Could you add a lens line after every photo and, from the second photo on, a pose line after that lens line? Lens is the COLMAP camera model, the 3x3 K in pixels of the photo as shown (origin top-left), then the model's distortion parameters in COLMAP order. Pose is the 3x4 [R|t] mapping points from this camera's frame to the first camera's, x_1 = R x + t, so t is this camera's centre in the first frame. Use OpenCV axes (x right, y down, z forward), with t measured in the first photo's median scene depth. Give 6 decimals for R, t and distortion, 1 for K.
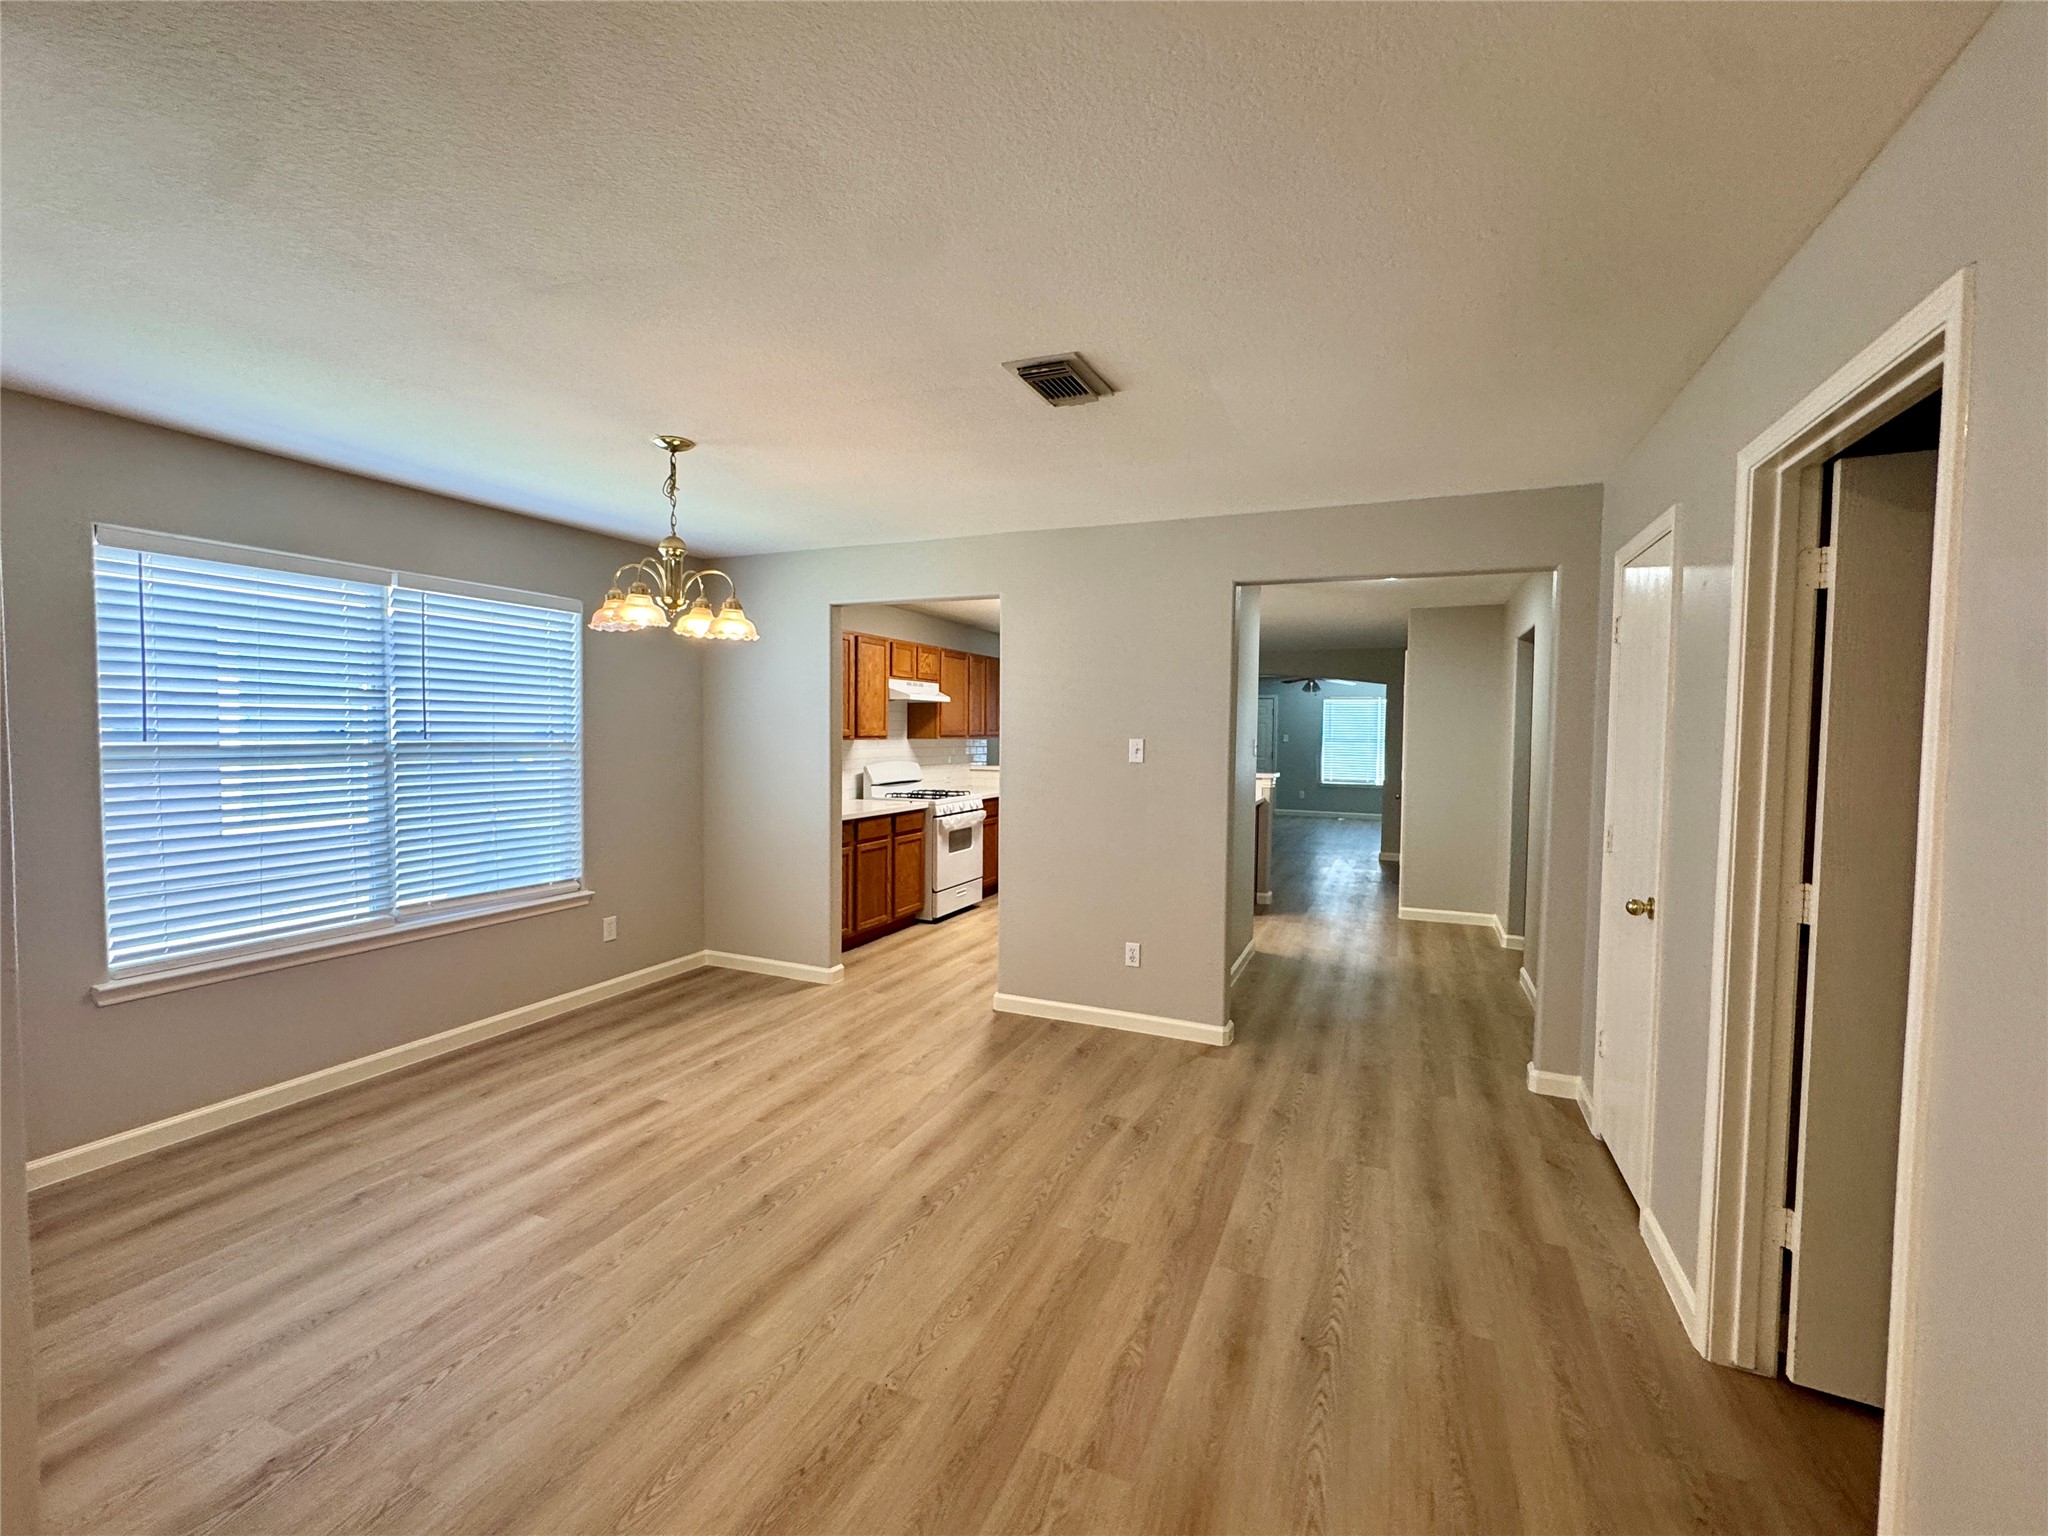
lens RADIAL K [[872.8, 0, 1021.5], [0, 872.8, 767.9], [0, 0, 1]] dist [-0.002034, 0.000612]
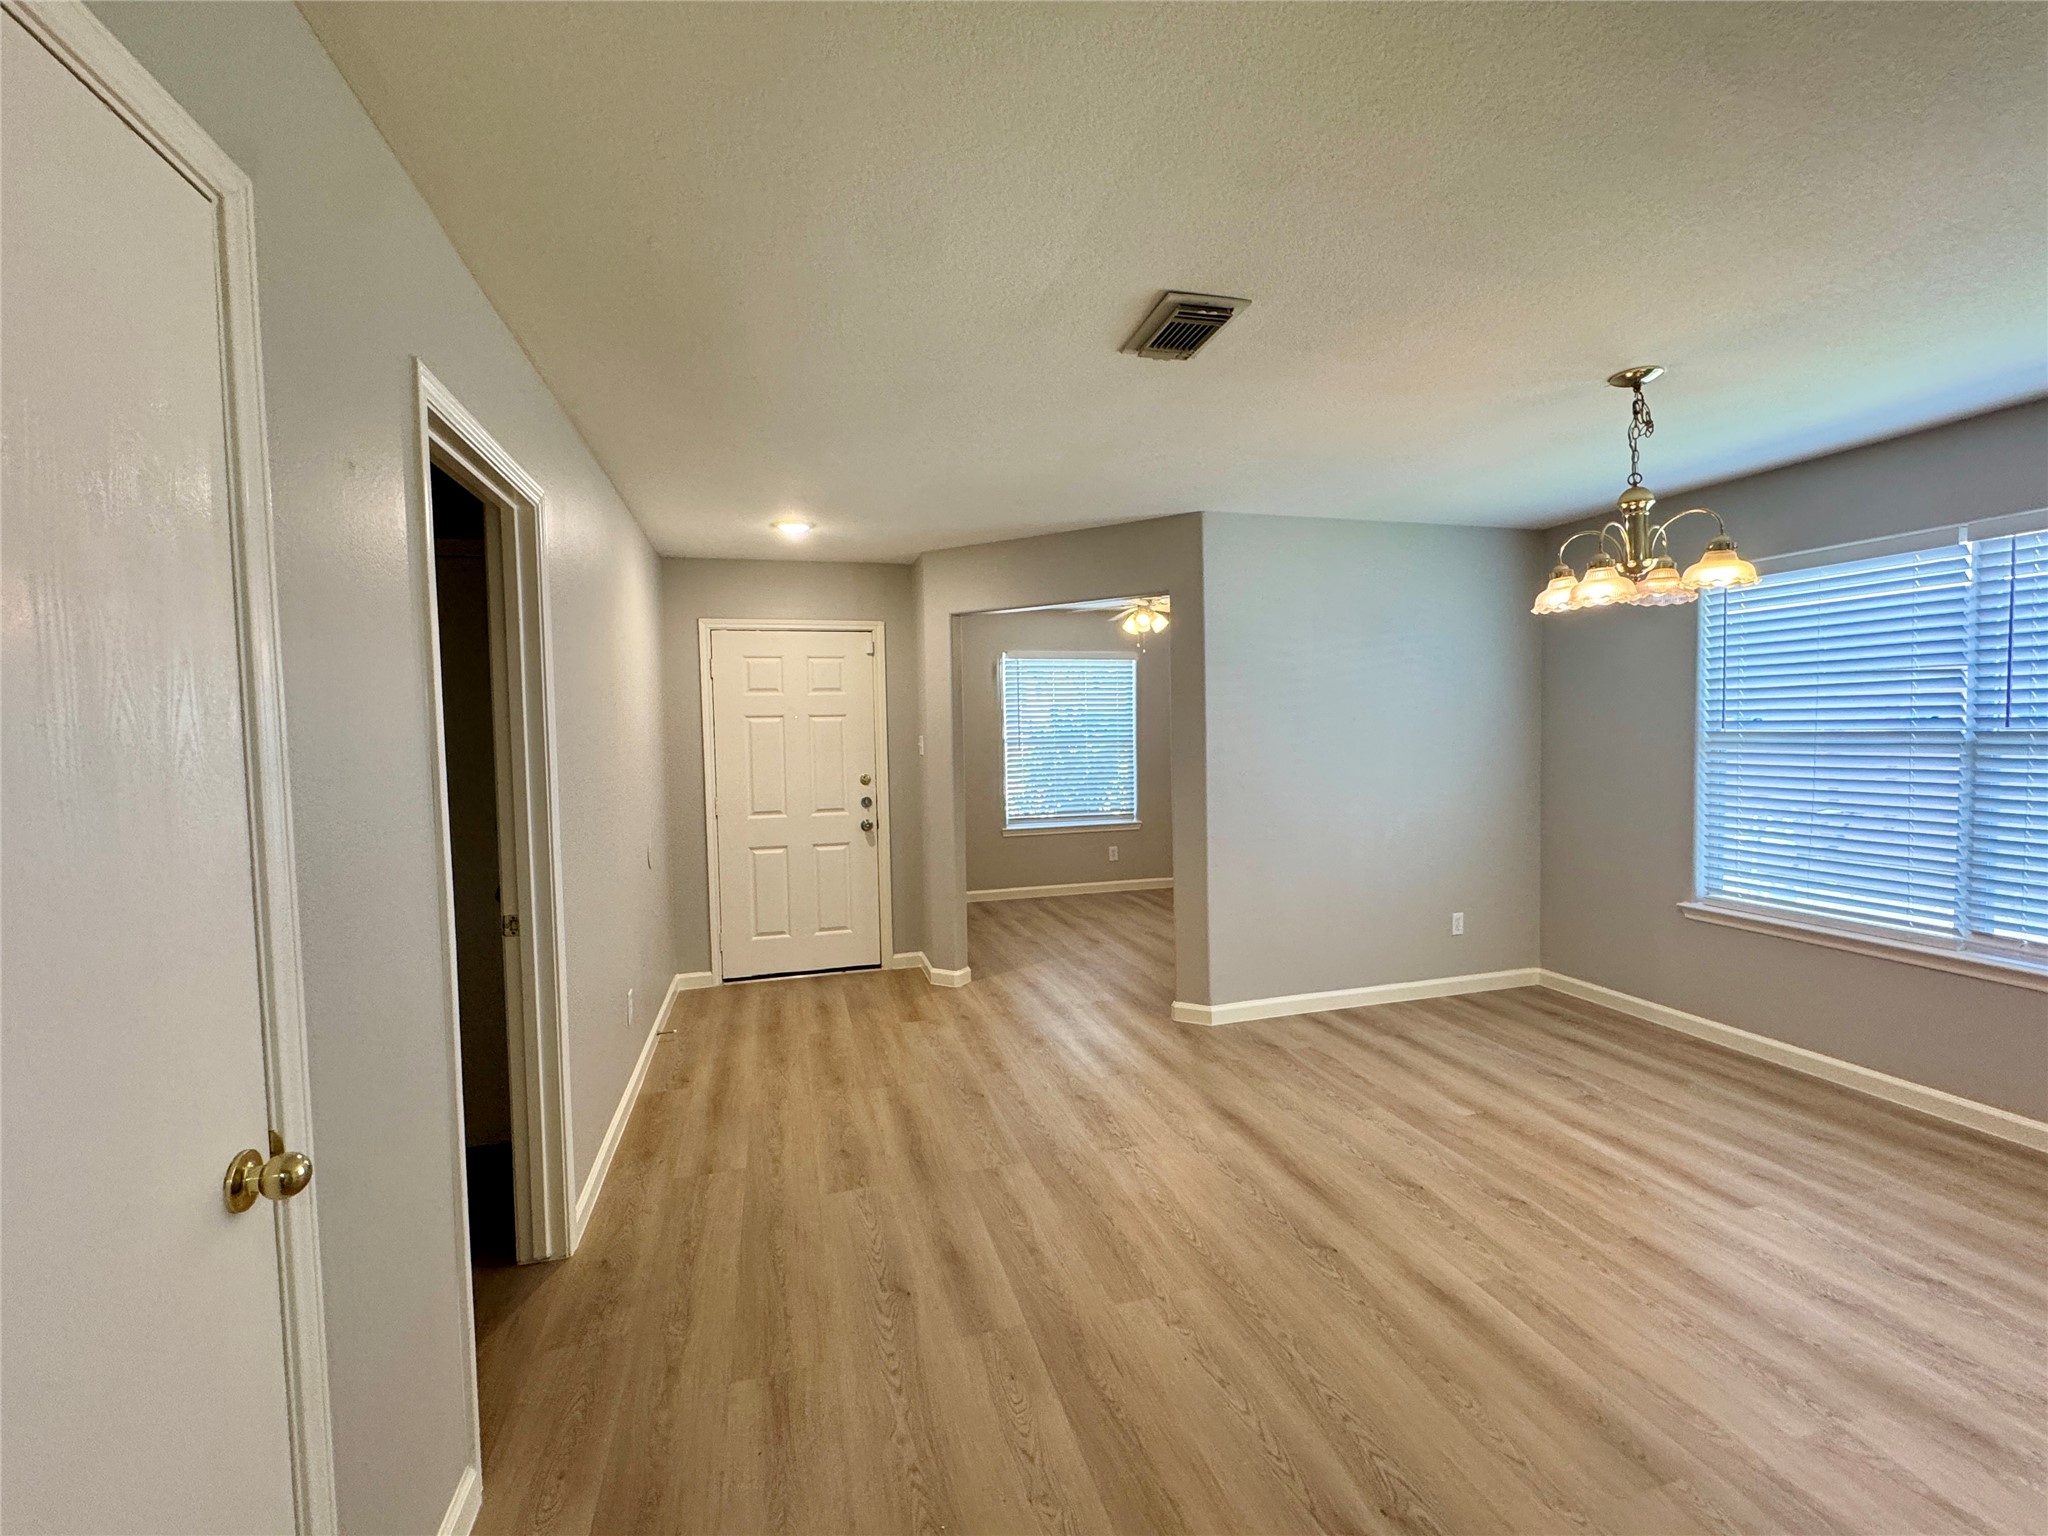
lens RADIAL K [[872.8, 0, 1021.5], [0, 872.8, 767.9], [0, 0, 1]] dist [-0.002034, 0.000612]
pose [[-0.775980, 0.032550, -0.629918, 0.532805], [-0.018794, 0.997031, 0.074672, -0.041652], [0.630478, 0.069783, -0.773064, 1.148000]]
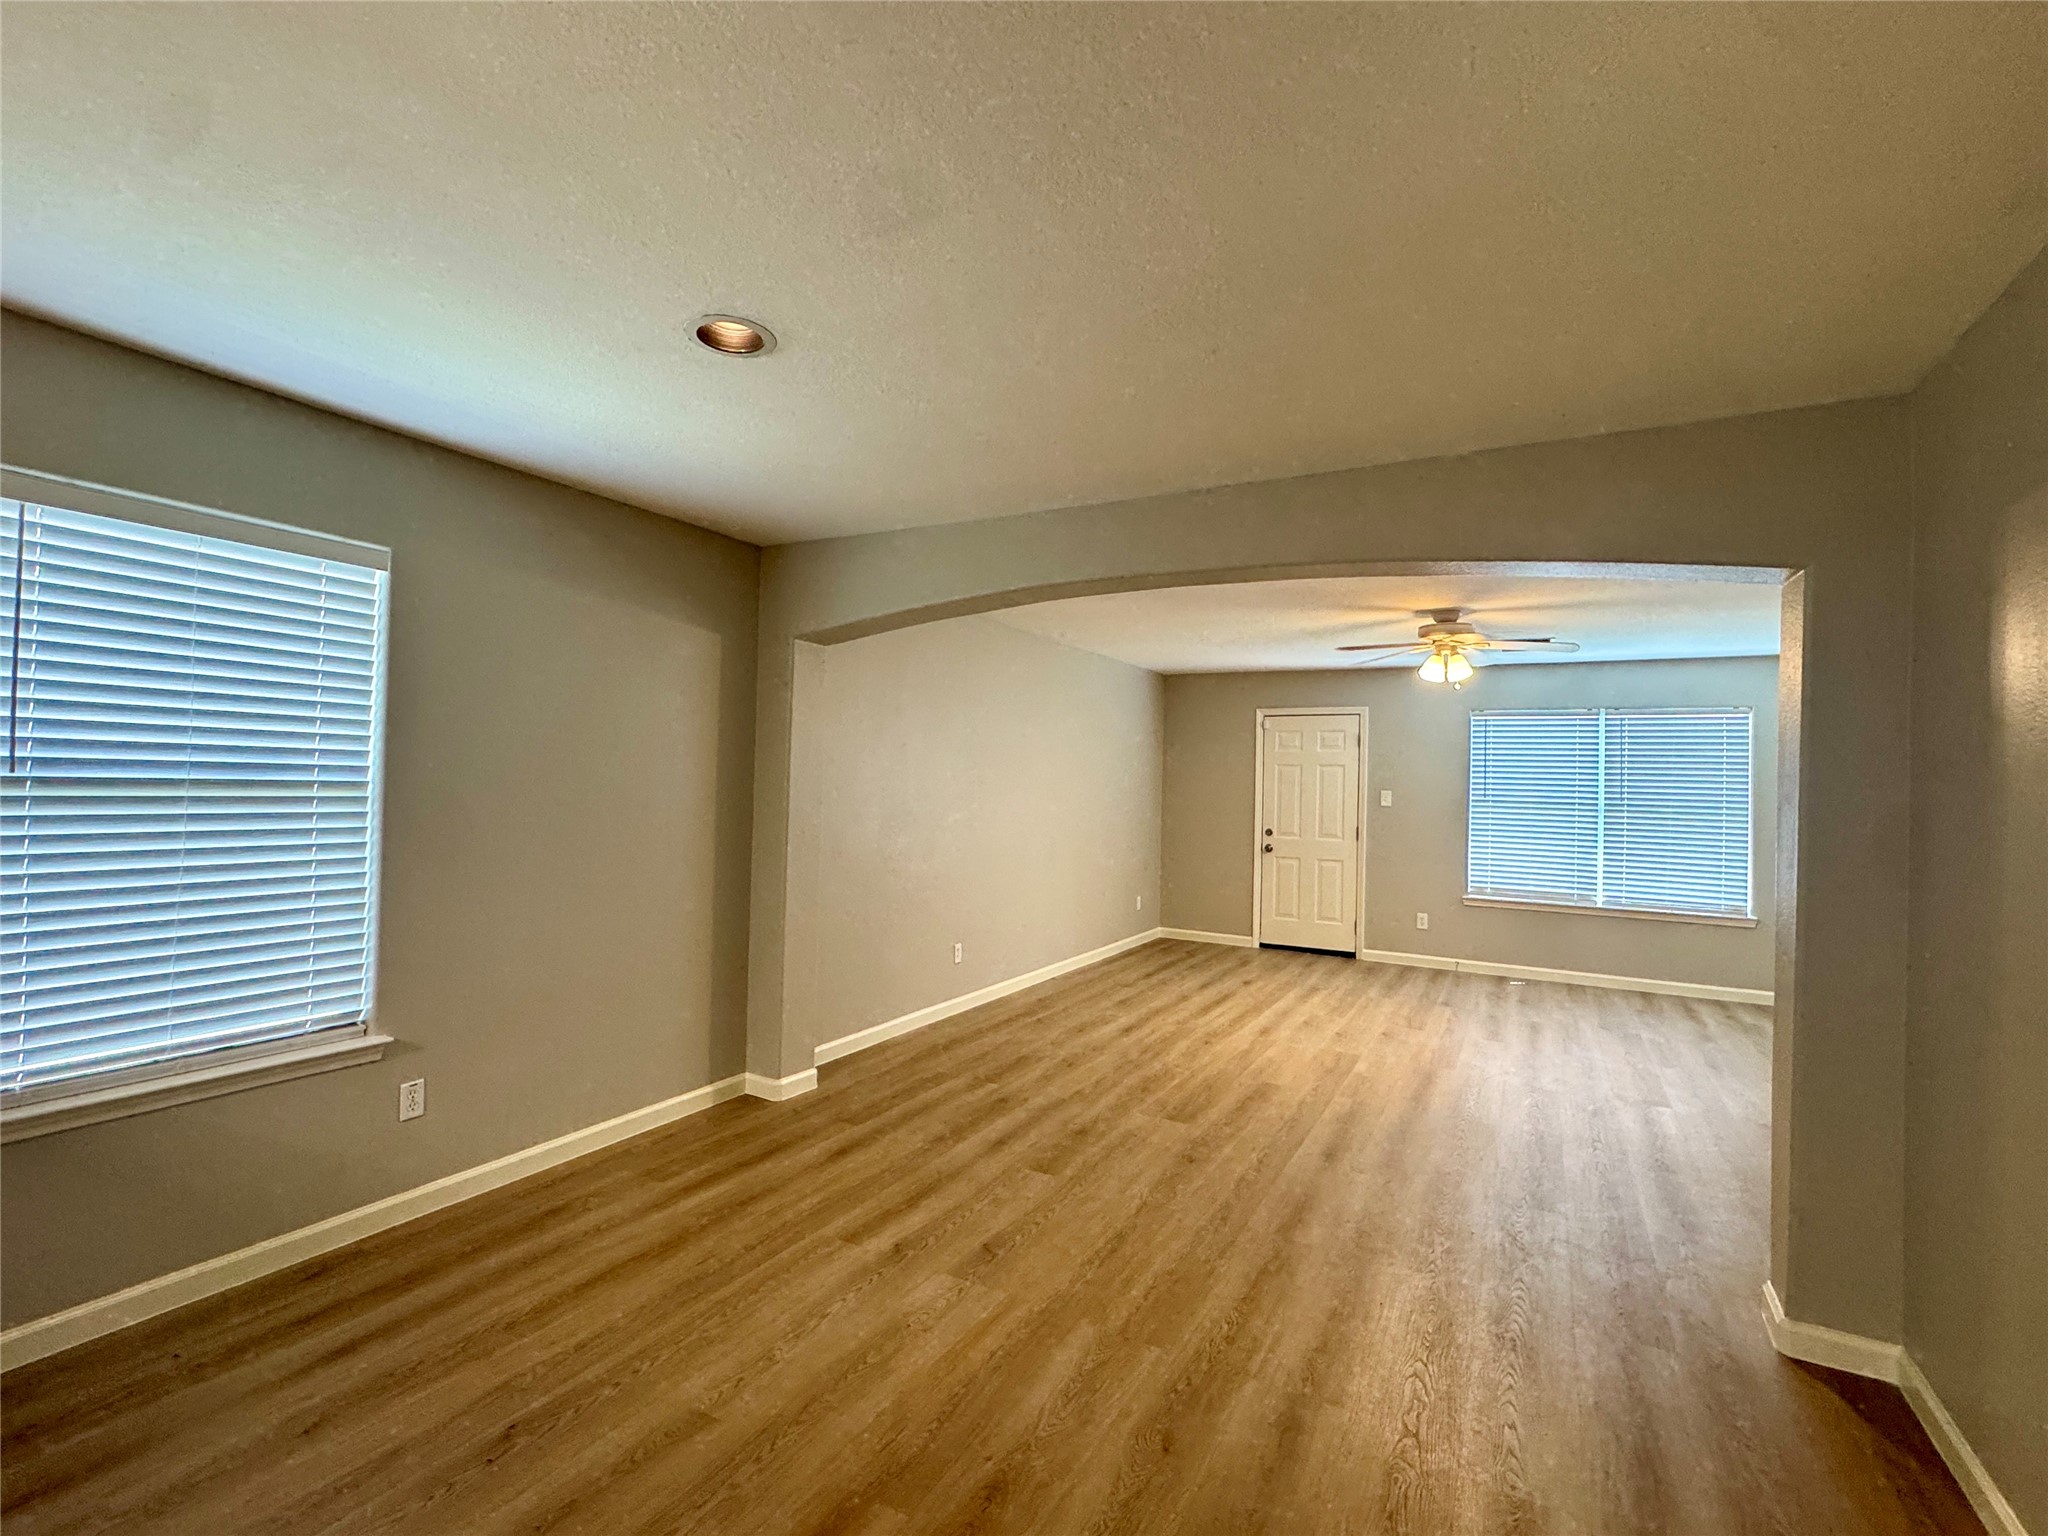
lens RADIAL K [[928.8, 0, 1026.3], [0, 928.8, 768.8], [0, 0, 1]] dist [0.013512, -0.007811]
pose [[0.995413, 0.009561, -0.095194, 0.708561], [-0.015384, 0.998042, -0.060622, -0.073868], [0.094428, 0.061809, 0.993611, 2.163383]]
